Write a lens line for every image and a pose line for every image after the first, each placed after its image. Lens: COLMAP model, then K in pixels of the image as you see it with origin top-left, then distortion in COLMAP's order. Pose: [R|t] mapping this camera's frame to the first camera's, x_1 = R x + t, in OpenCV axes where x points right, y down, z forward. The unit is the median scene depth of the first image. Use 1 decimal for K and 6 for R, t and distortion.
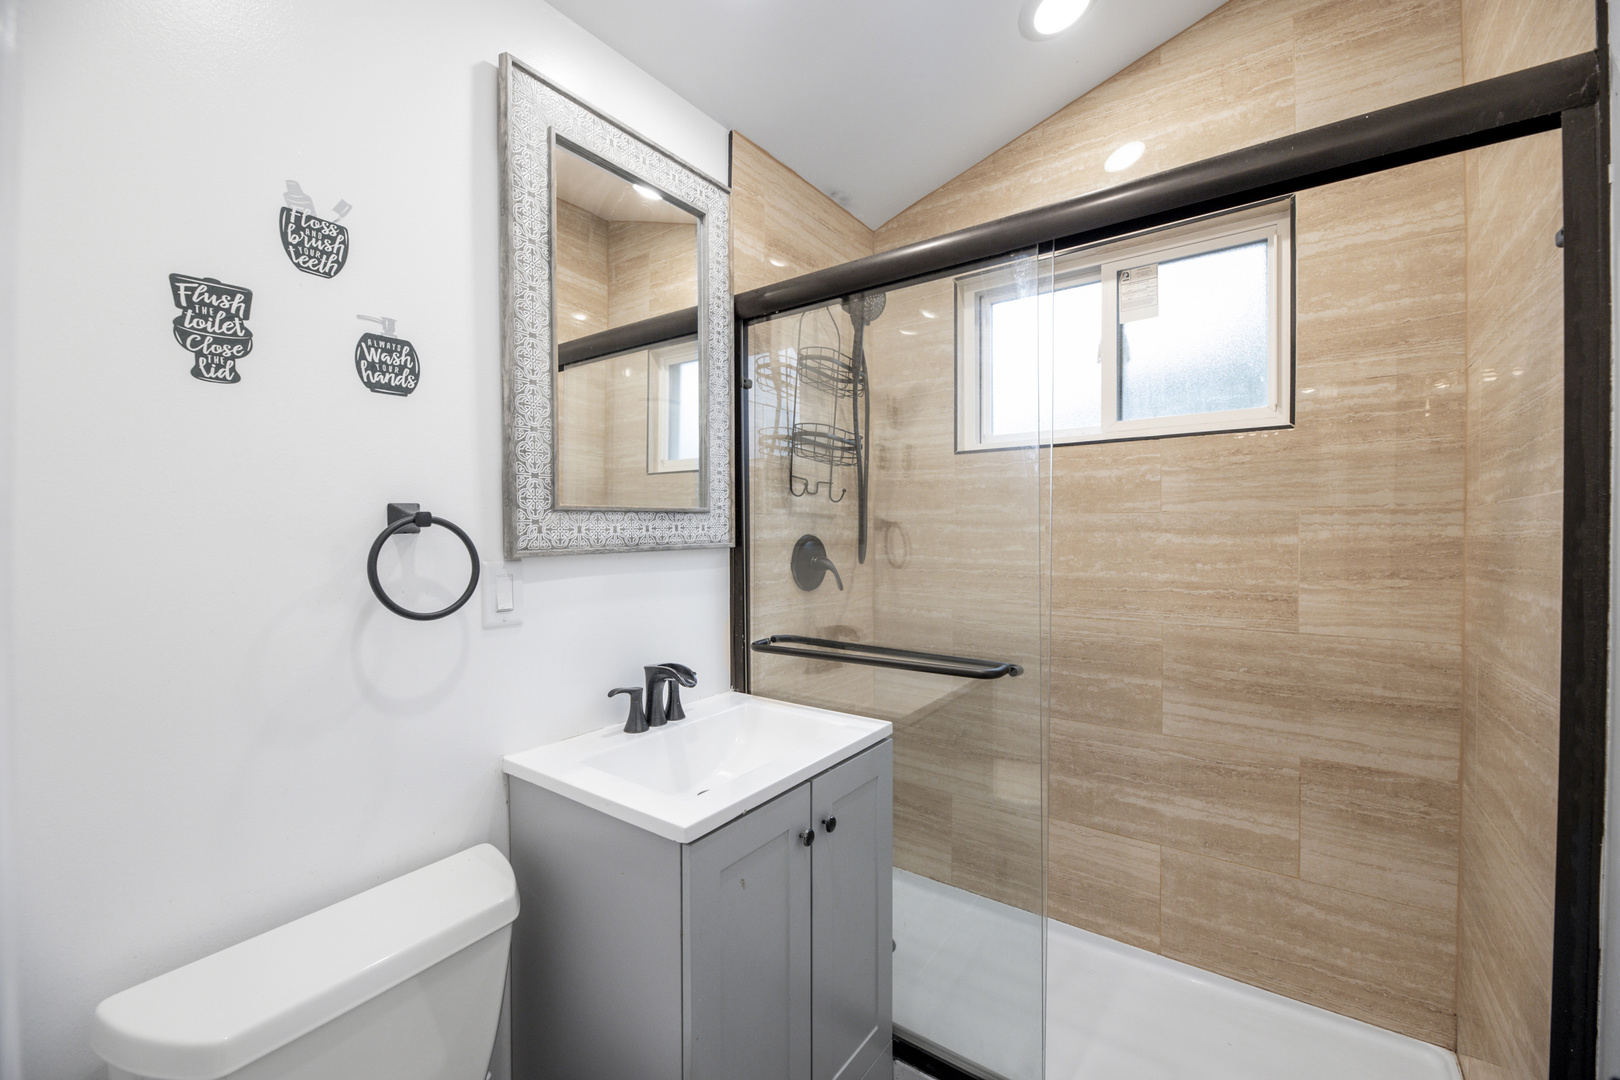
lens RADIAL K [[650.1, 0, 806.8], [0, 650.1, 531.9], [0, 0, 1]] dist [0.001969, -0.001152]
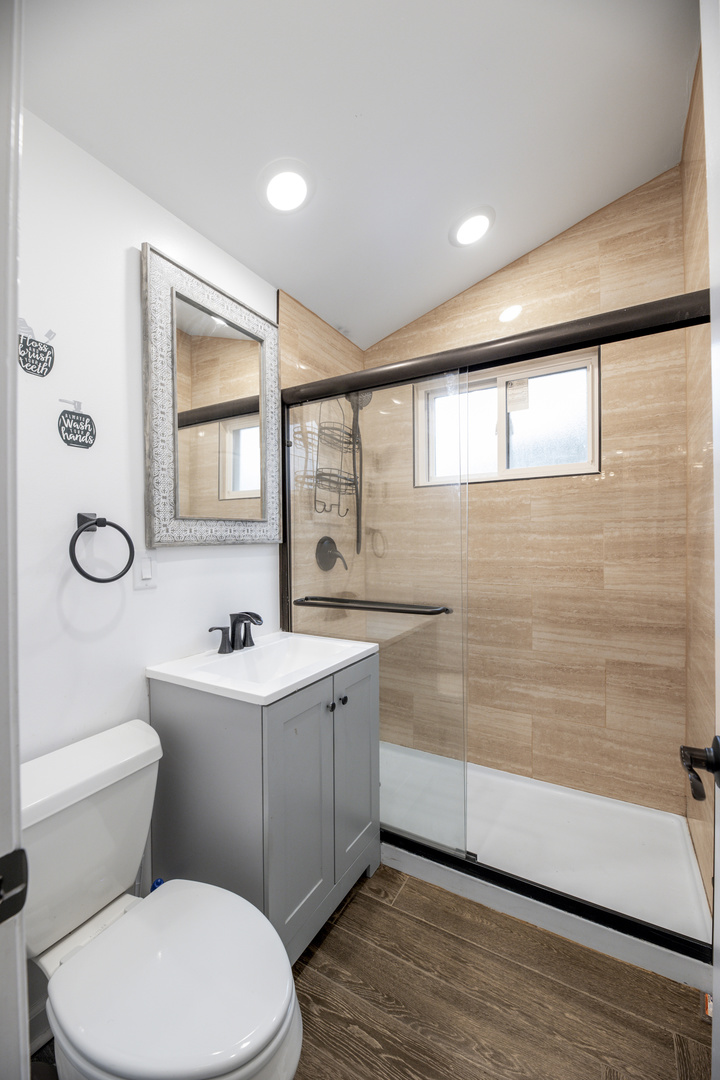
lens RADIAL K [[433.4, 0, 361.4], [0, 433.4, 540.2], [0, 0, 1]] dist [0.001969, -0.001152]
pose [[0.994614, -0.005862, 0.103483, -0.026258], [0.006287, 0.999973, -0.003774, 0.022200], [-0.103458, 0.004404, 0.994624, -0.112934]]
